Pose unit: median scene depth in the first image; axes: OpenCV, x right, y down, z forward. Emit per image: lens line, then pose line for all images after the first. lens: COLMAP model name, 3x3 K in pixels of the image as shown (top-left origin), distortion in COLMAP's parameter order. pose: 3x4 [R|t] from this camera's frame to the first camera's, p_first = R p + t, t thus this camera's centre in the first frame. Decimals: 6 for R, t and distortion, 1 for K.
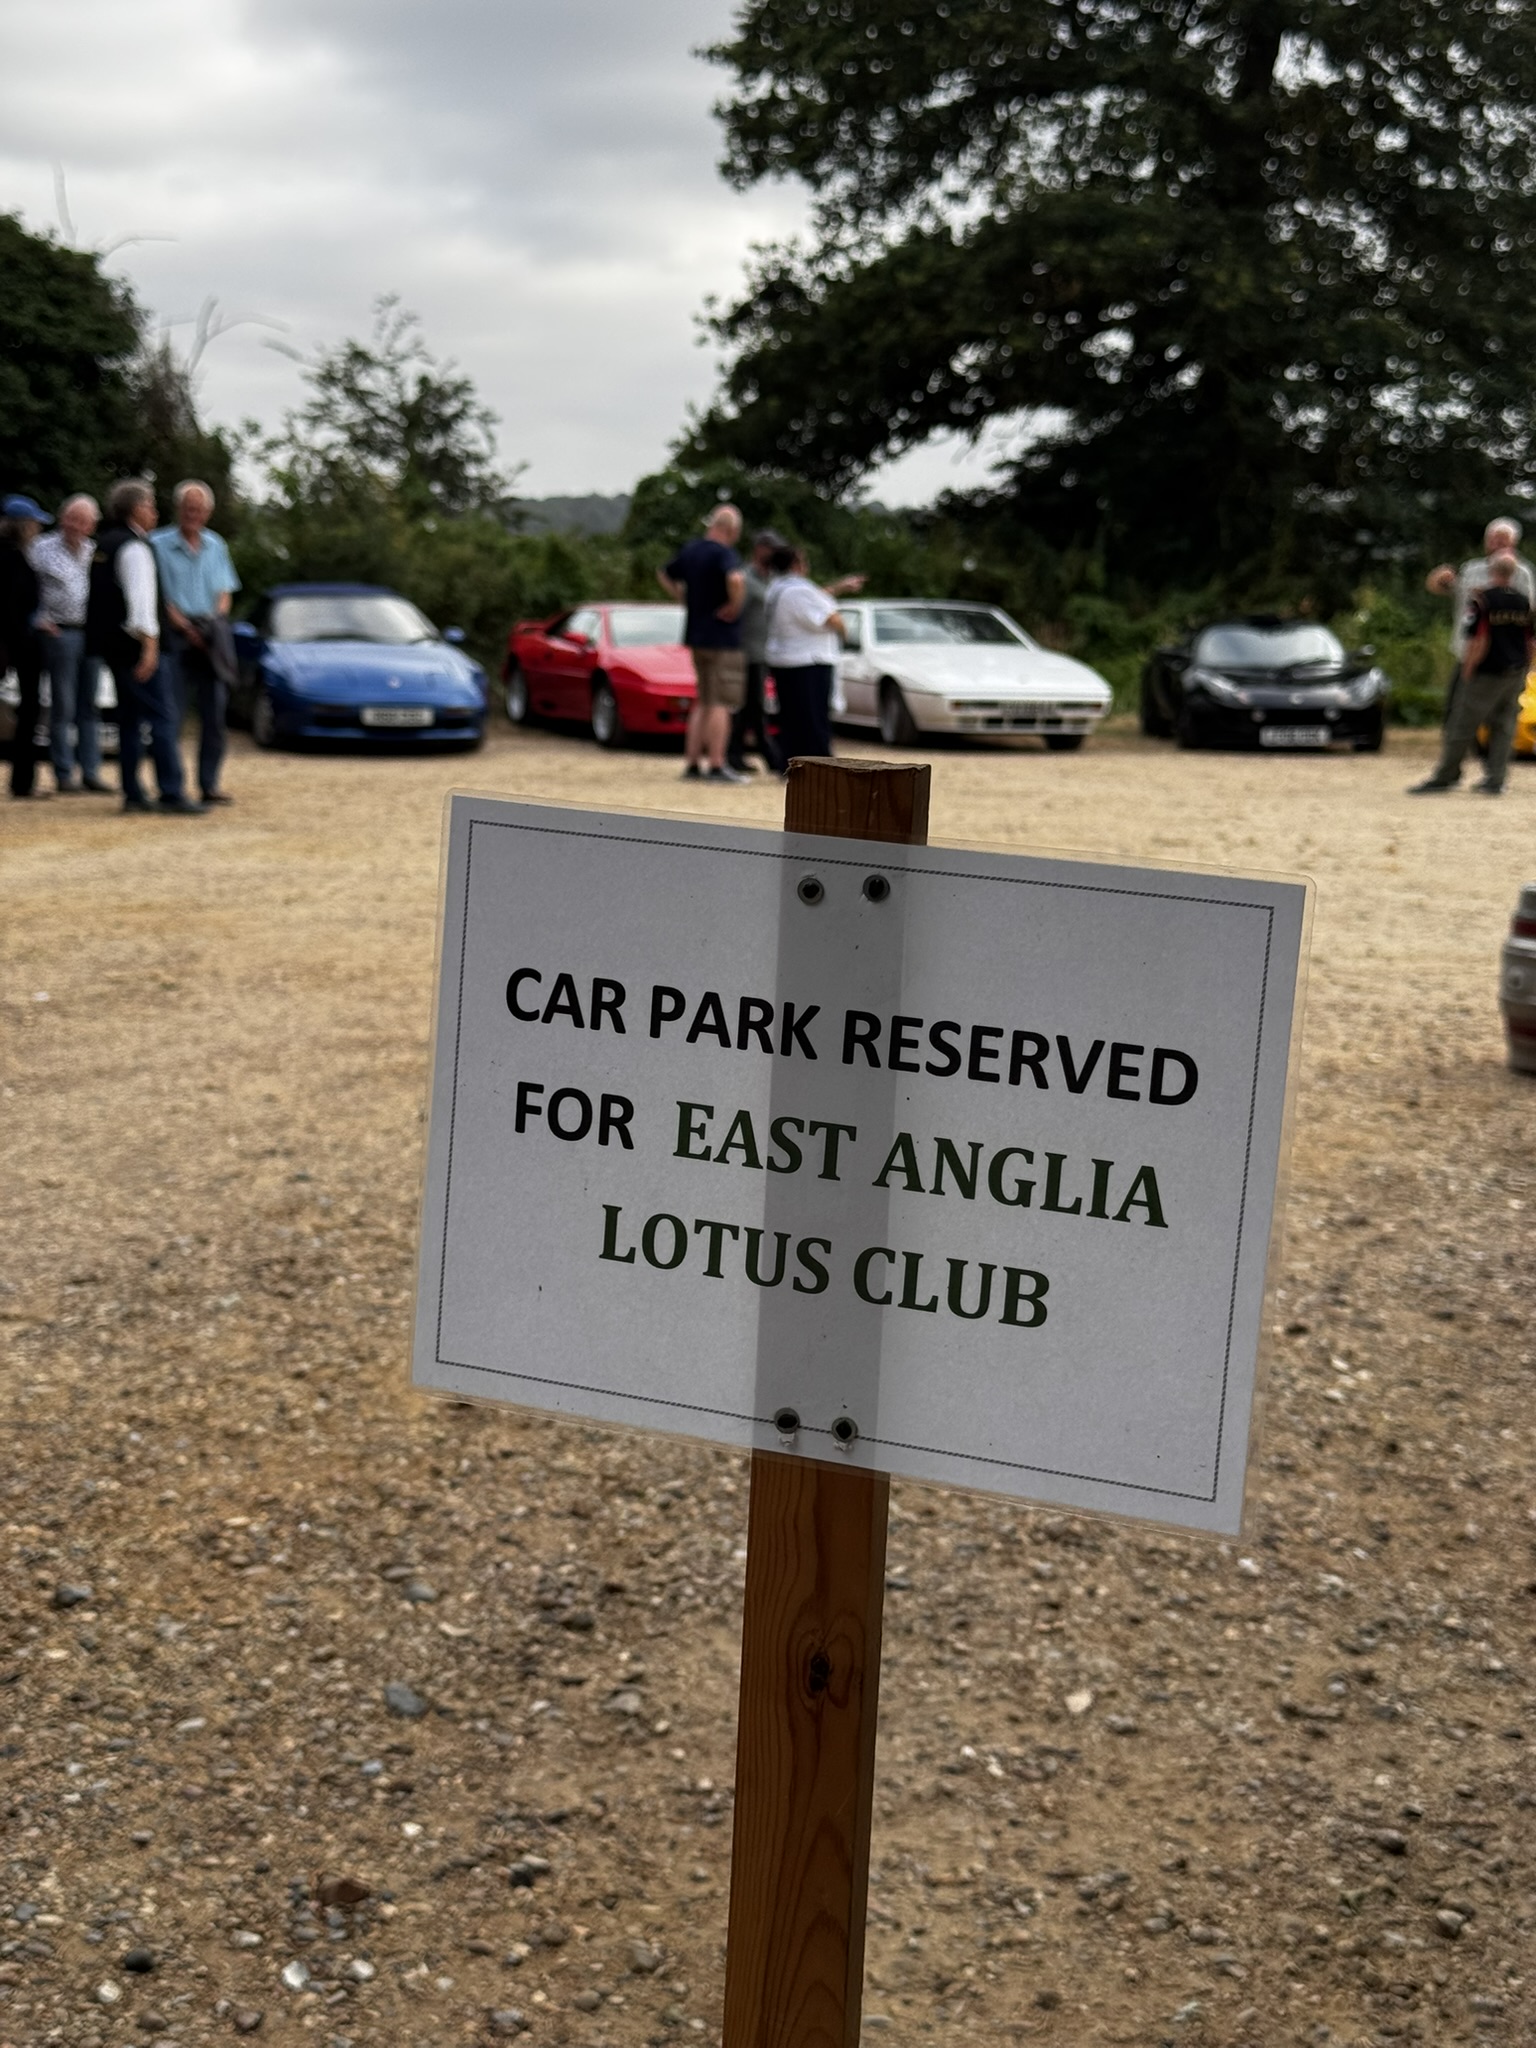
lens RADIAL K [[2911.1, 0, 766.1], [0, 2911.1, 1028.6], [0, 0, 1]] dist [0.121508, 0.000000]
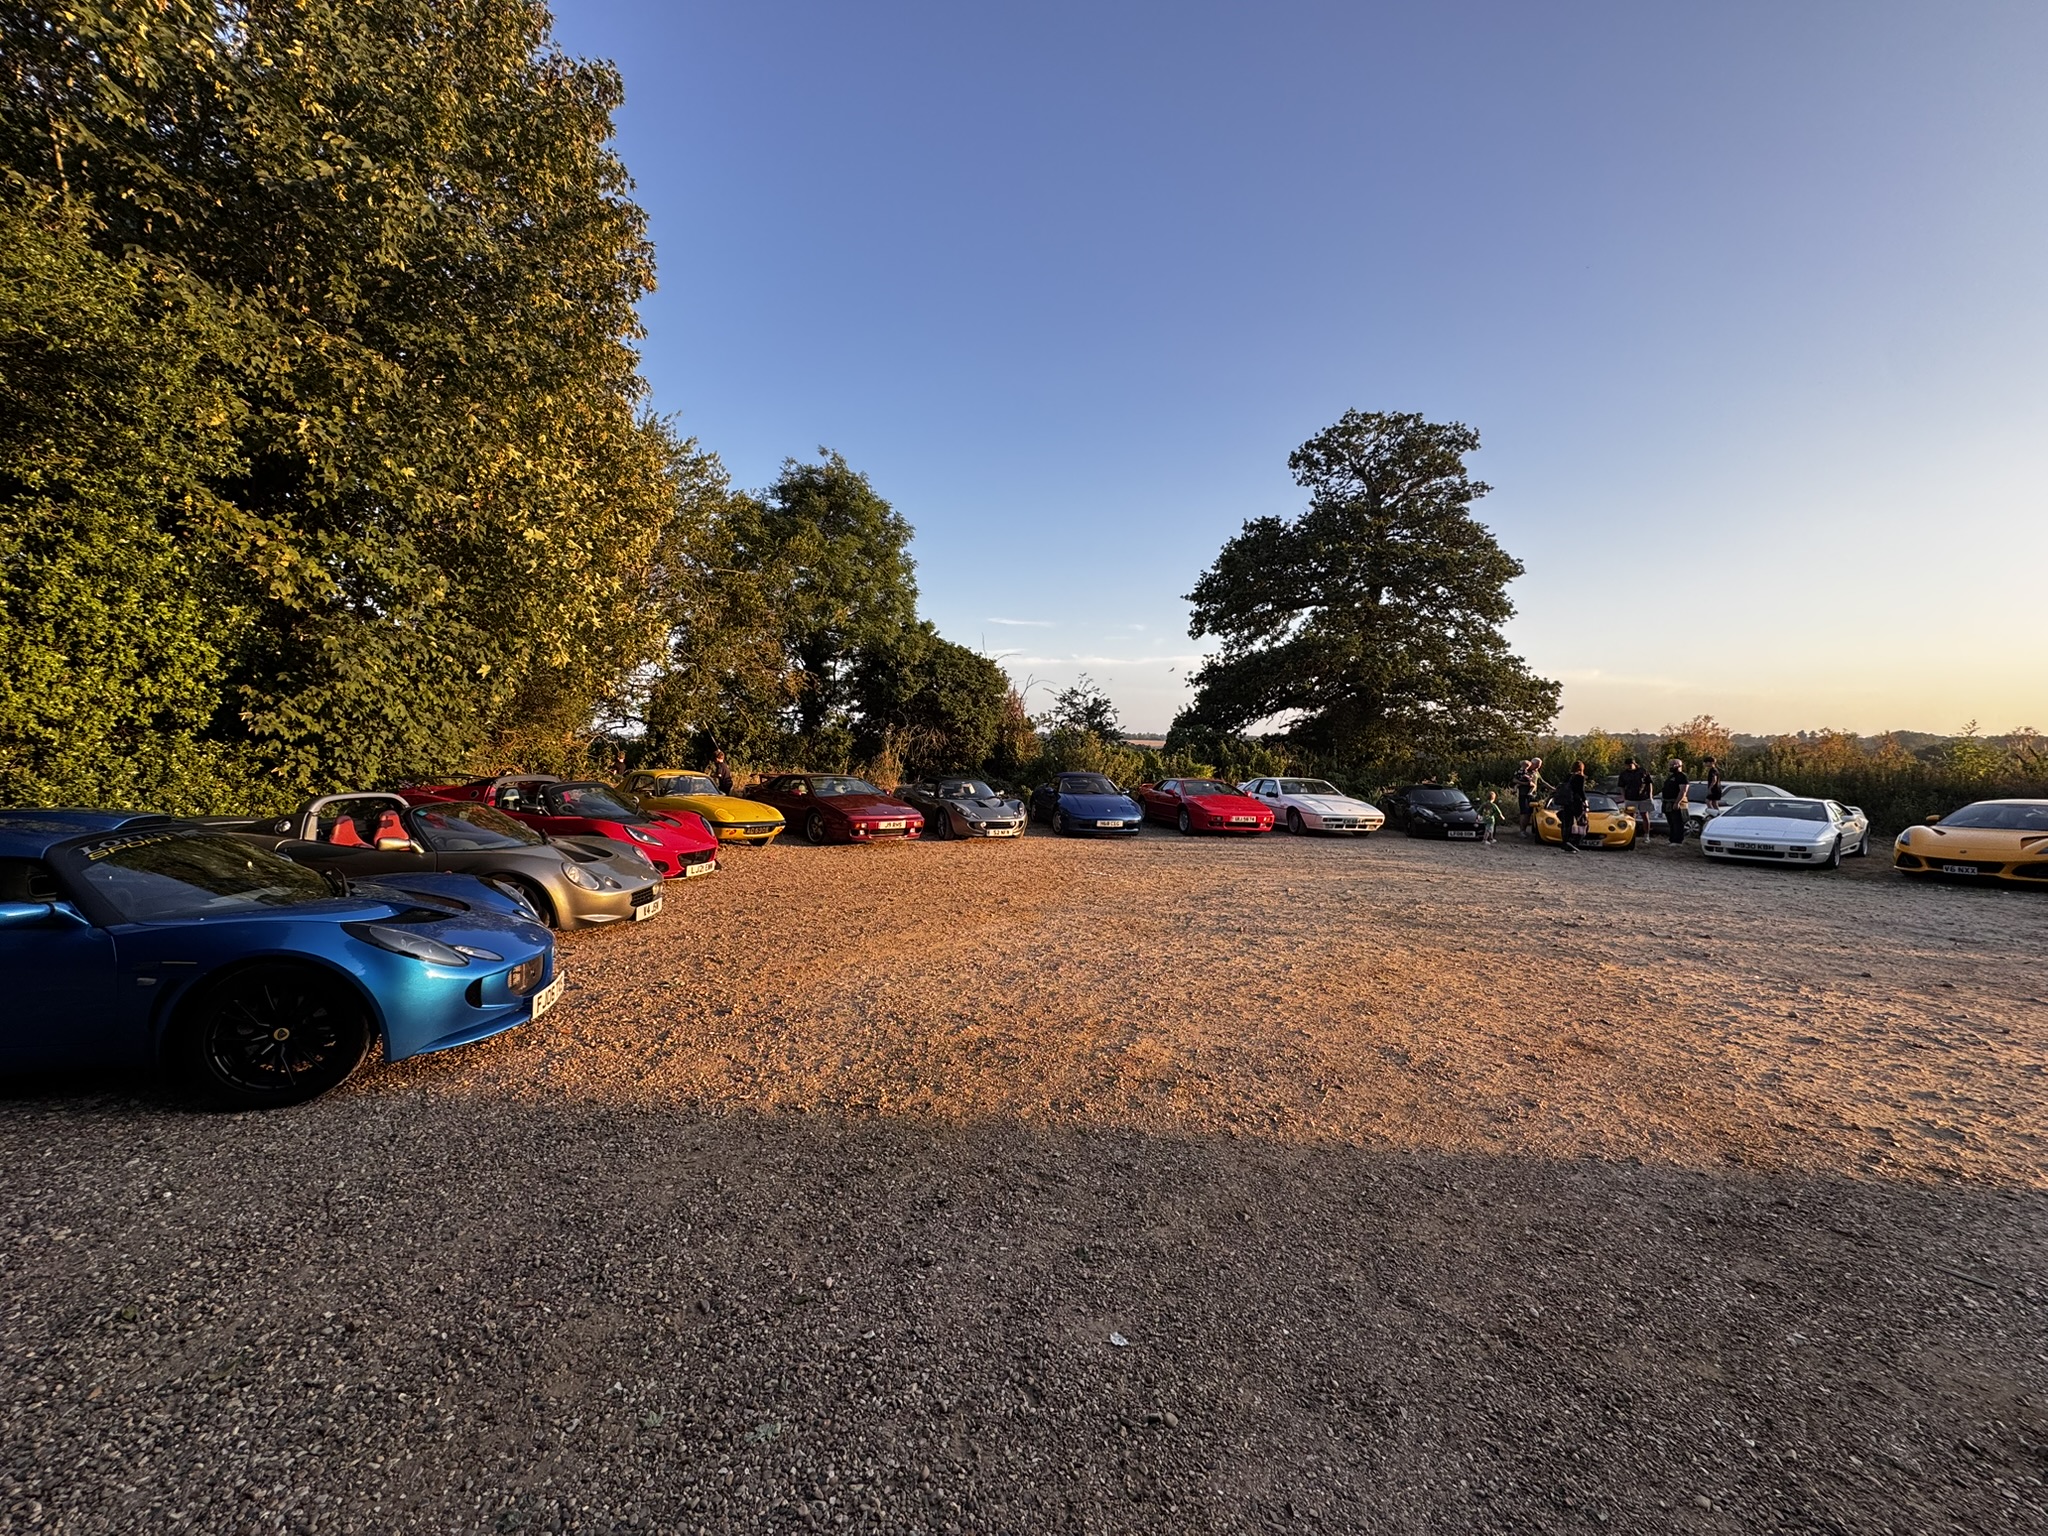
lens RADIAL K [[817.0, 0, 1017.9], [0, 817.0, 770.1], [0, 0, 1]] dist [-0.001148, 0.000165]
pose [[0.985822, 0.008031, -0.167600, -0.051866], [-0.030507, 0.990785, -0.131962, -0.033944], [0.164996, 0.135204, 0.976983, 0.167369]]
